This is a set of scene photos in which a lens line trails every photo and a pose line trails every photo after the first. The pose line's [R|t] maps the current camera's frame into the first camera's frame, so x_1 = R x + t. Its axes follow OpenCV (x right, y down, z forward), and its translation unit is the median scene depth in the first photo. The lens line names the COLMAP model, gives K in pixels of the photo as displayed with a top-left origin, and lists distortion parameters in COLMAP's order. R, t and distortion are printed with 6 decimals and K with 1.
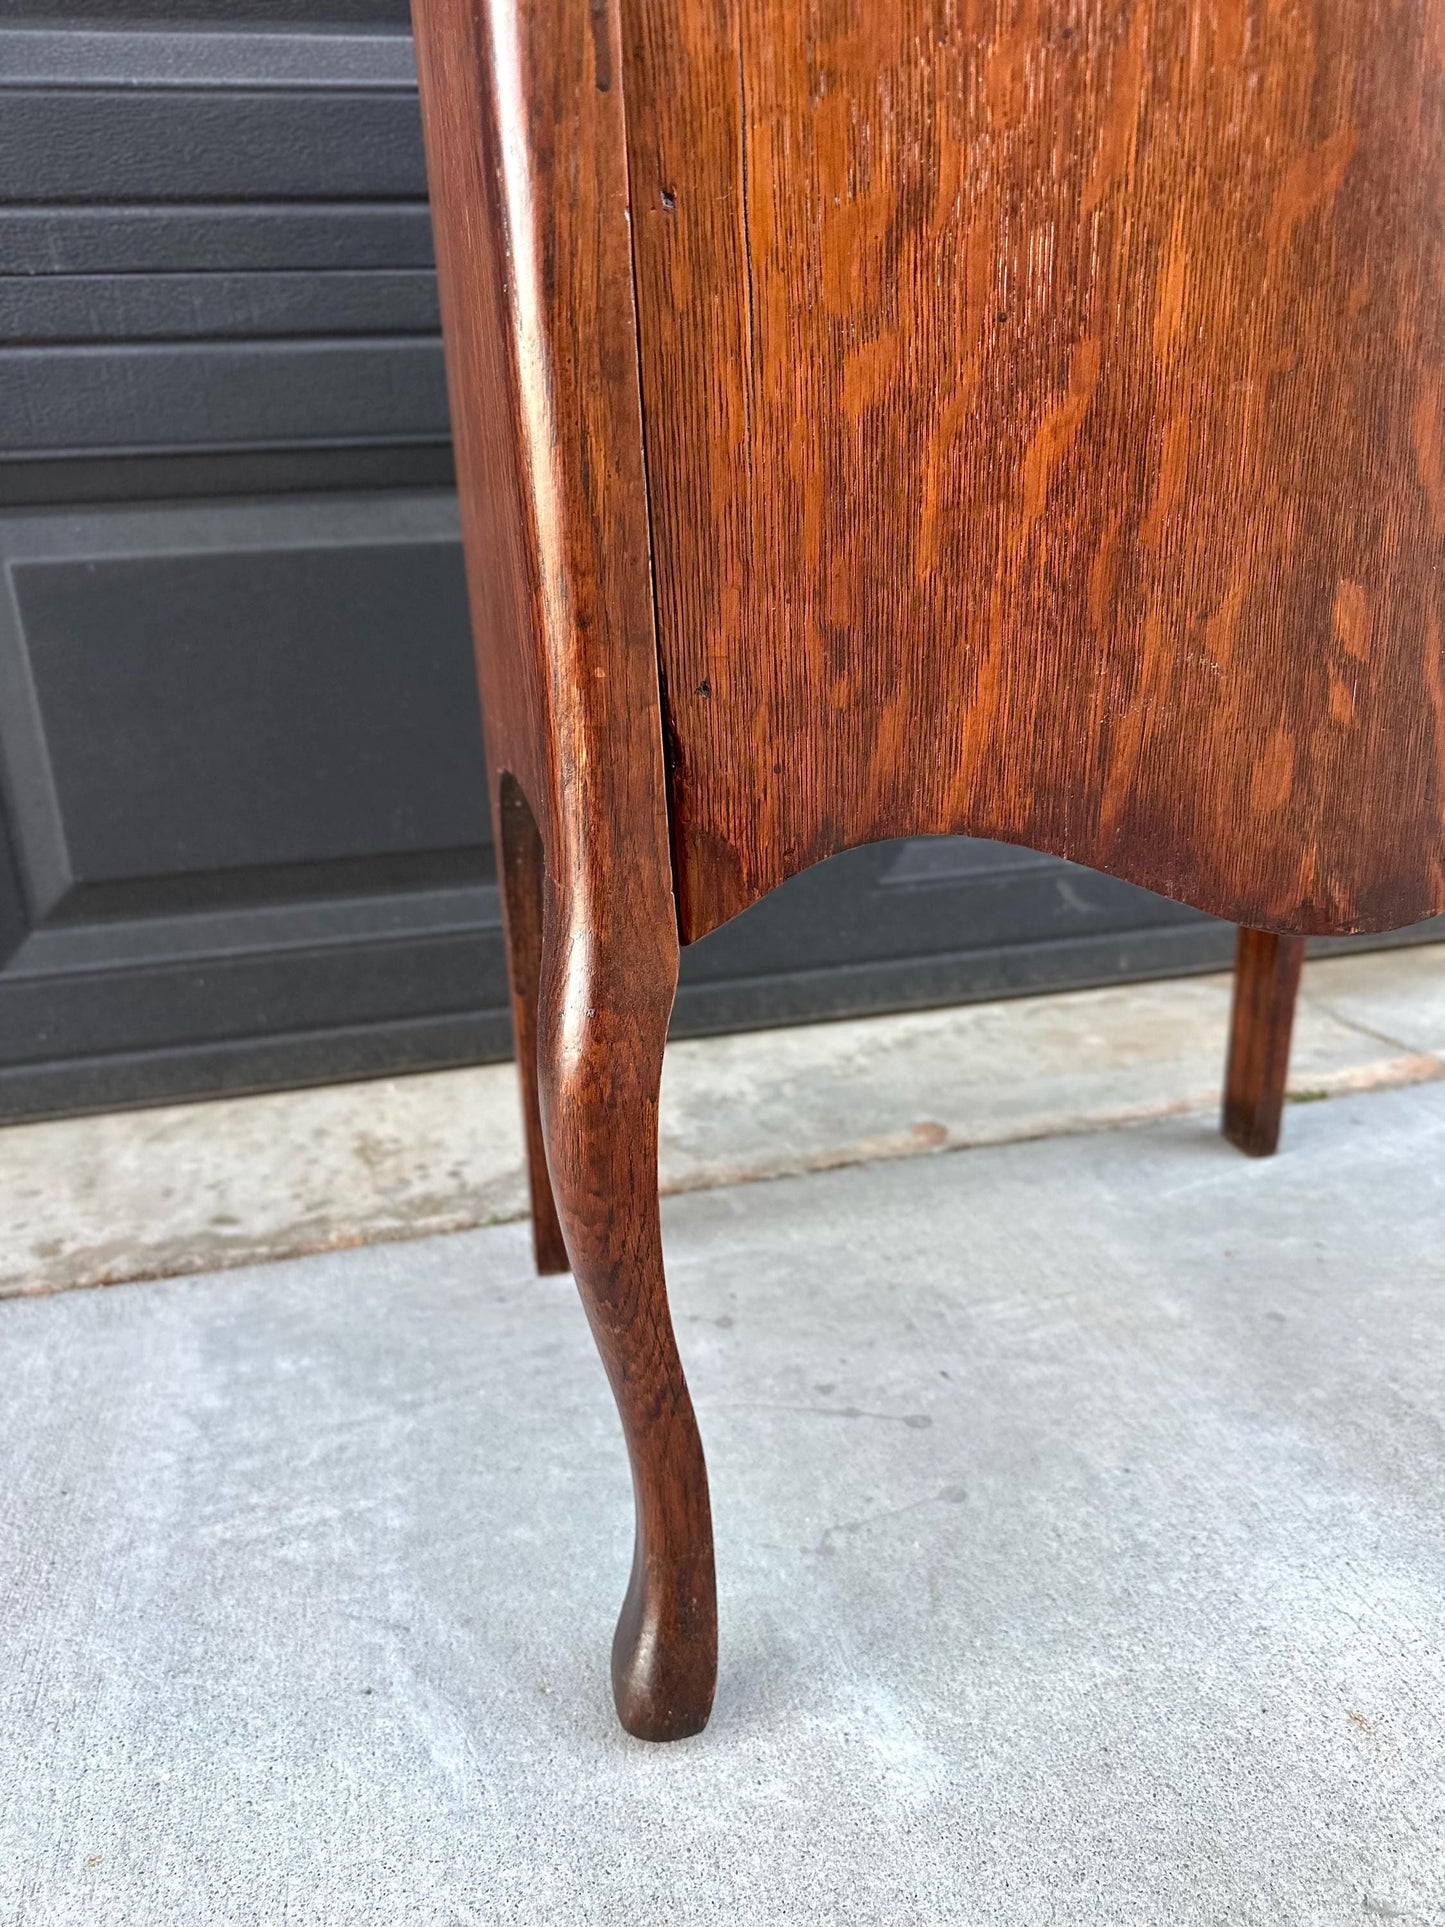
lens RADIAL K [[1371.0, 0, 725.9], [0, 1371.0, 962.2], [0, 0, 1]] dist [0.067339, -0.093484]
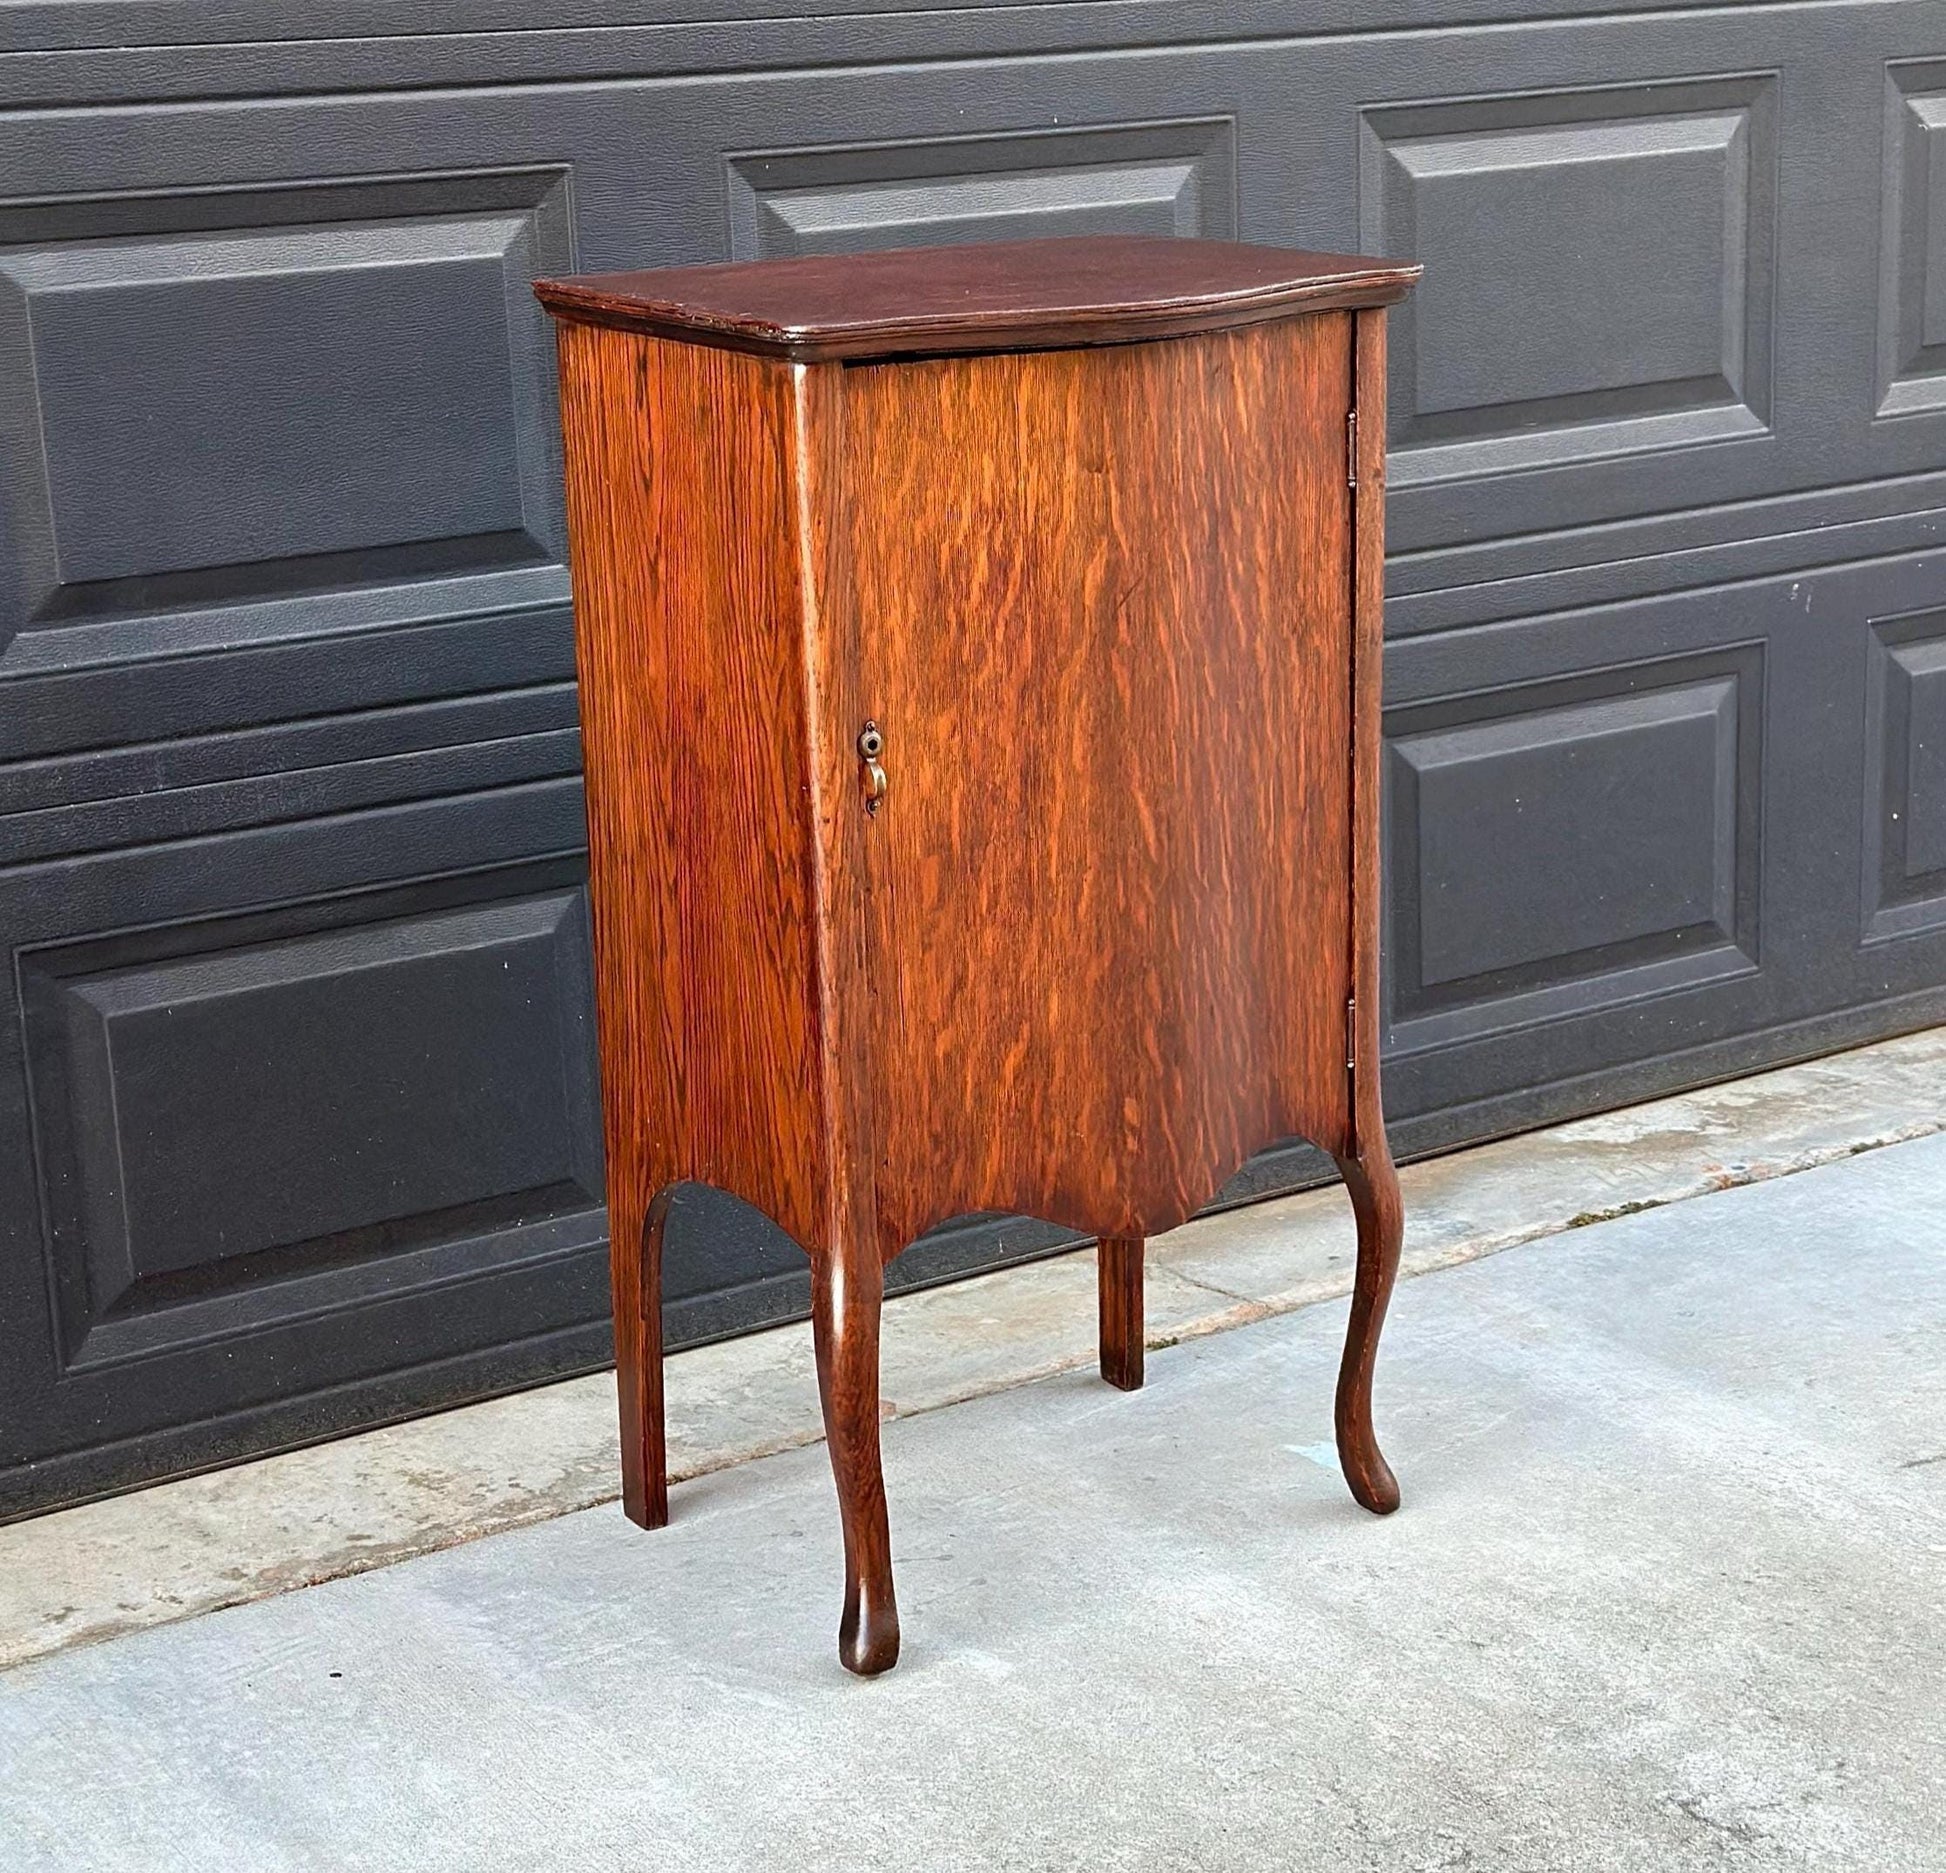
lens RADIAL K [[3835.6, 0, 964.7], [0, 3835.6, 951.1], [0, 0, 1]] dist [0.132568, 0.000000]
pose [[0.943178, -0.078279, 0.322936, -1.267313], [0.103666, 0.992669, -0.062150, -0.085794], [-0.315703, 0.092096, 0.944378, -3.388915]]
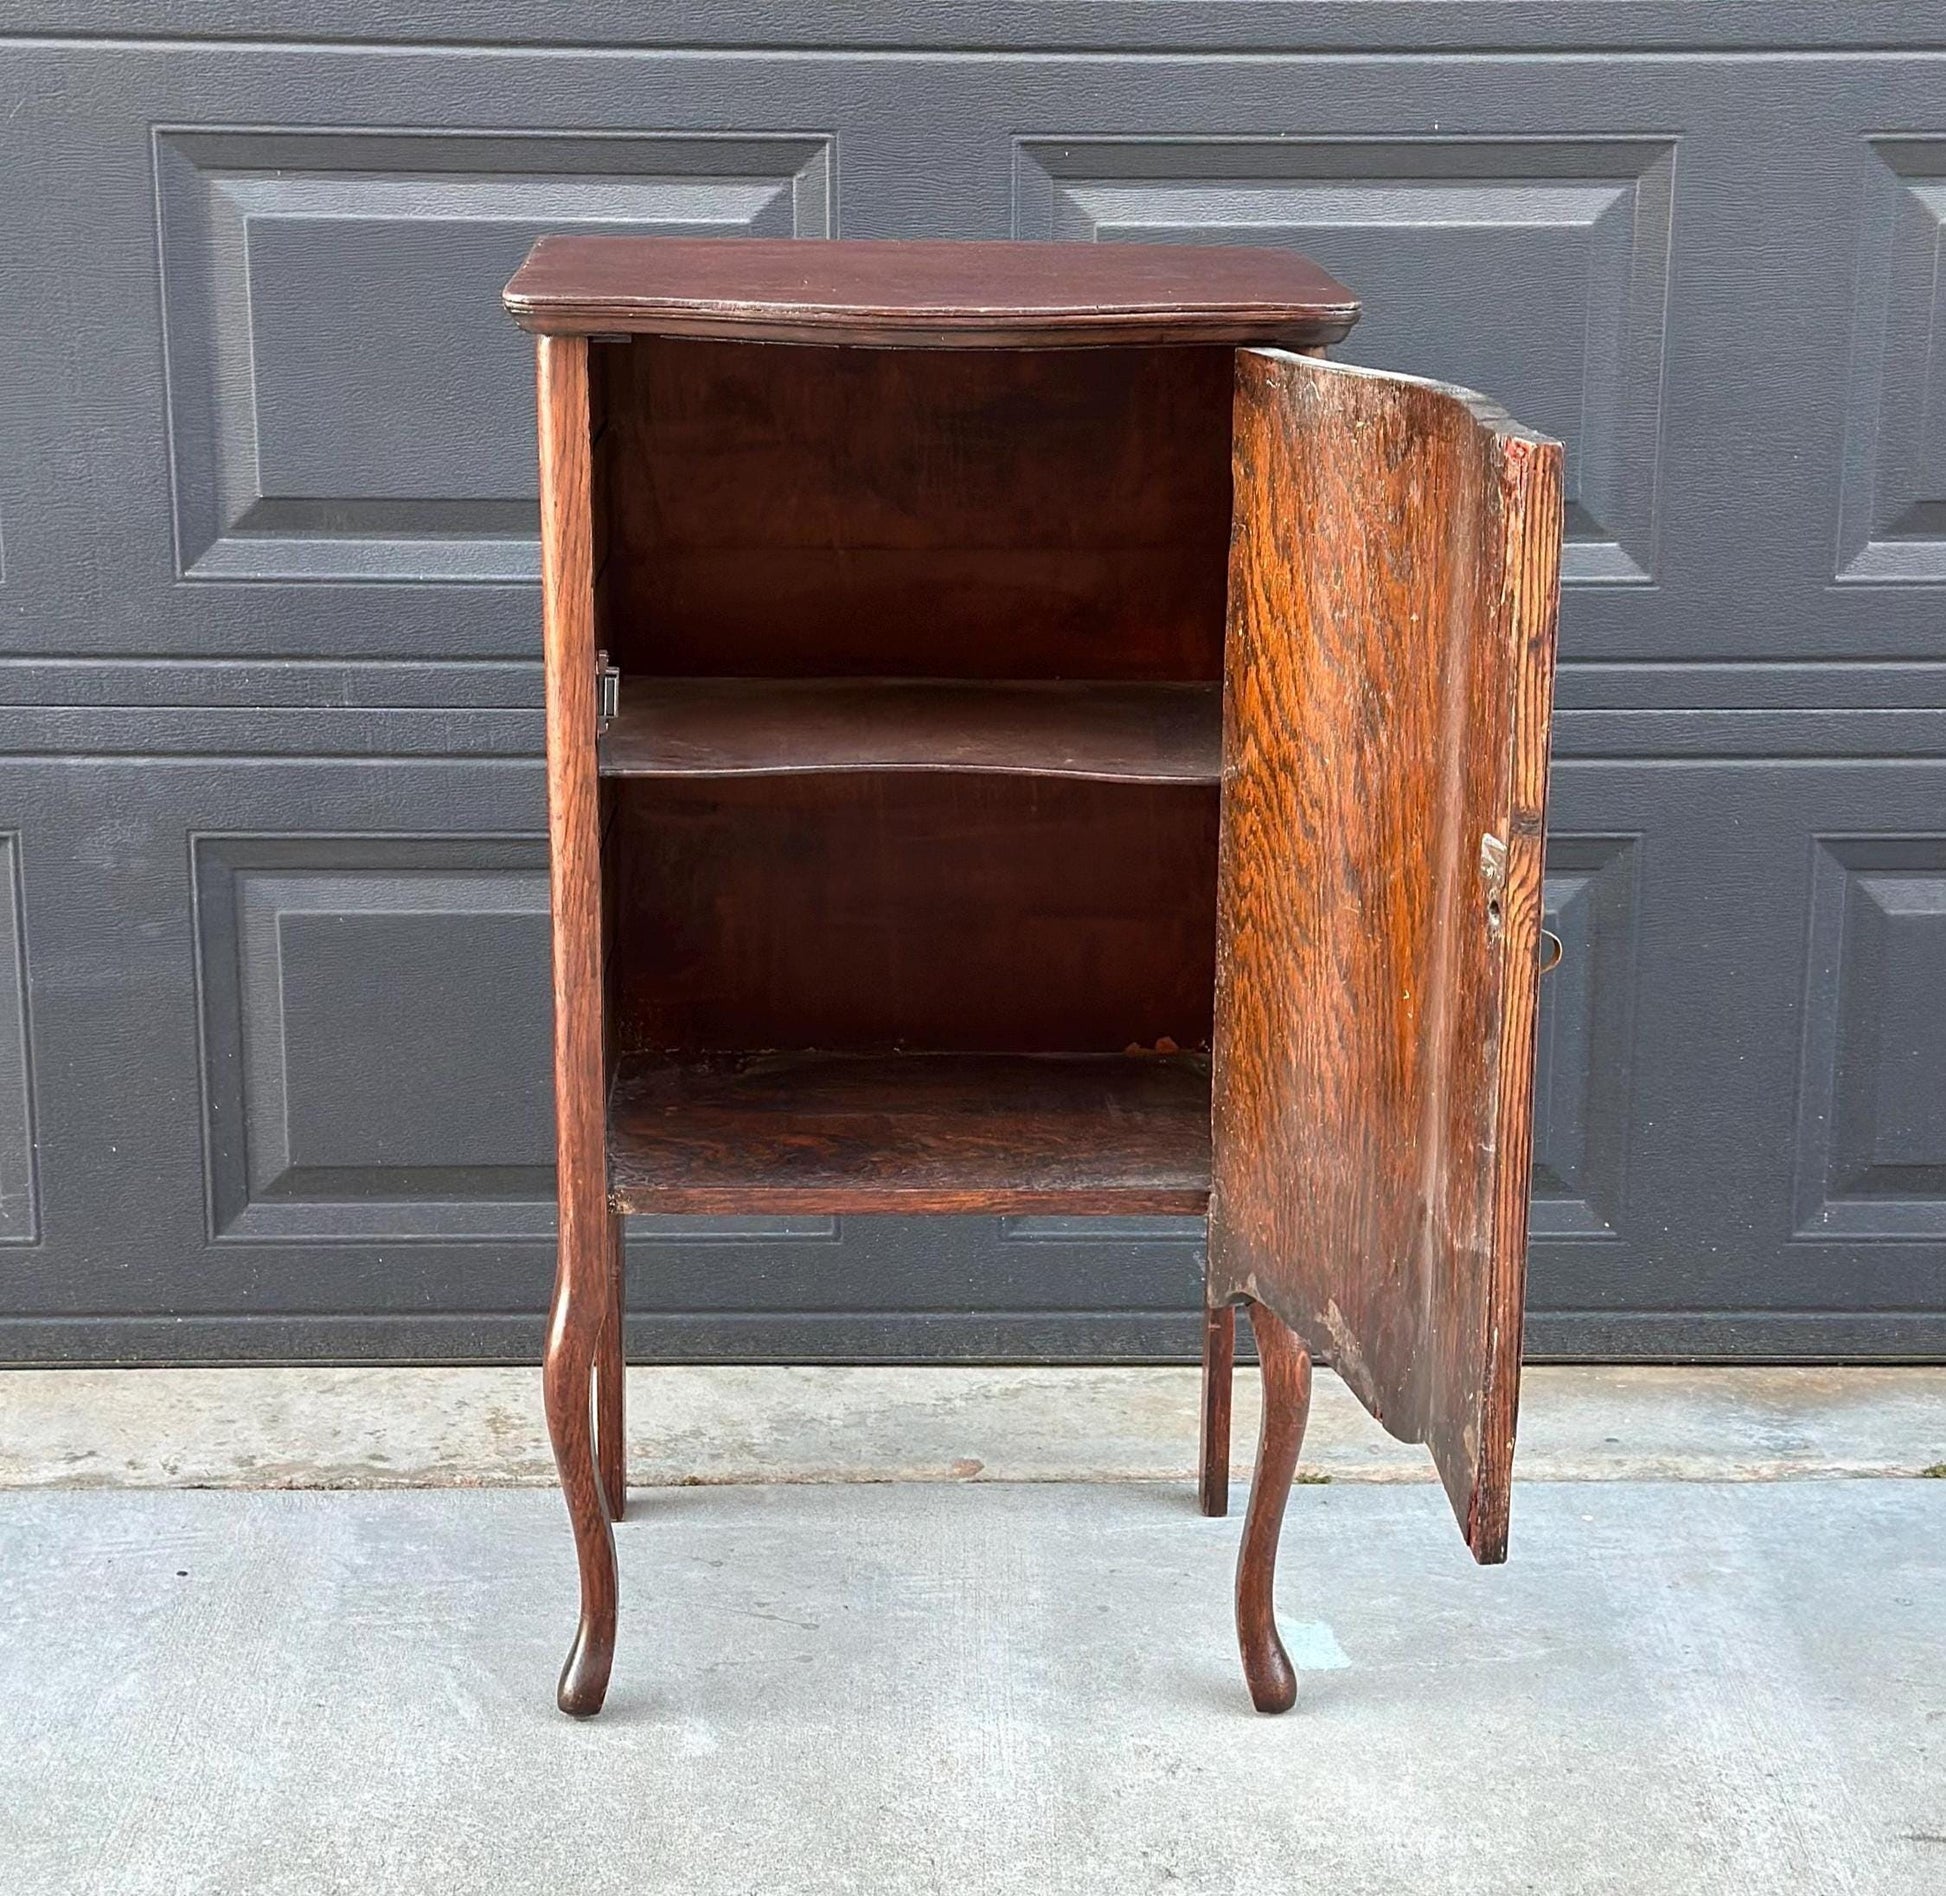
lens RADIAL K [[3725.4, 0, 974.9], [0, 3725.4, 934.7], [0, 0, 1]] dist [0.138486, 0.000000]
pose [[0.976782, 0.100076, -0.189423, 1.050125], [-0.113297, 0.991731, -0.060280, -0.193296], [0.181824, 0.080341, 0.980044, -3.124896]]
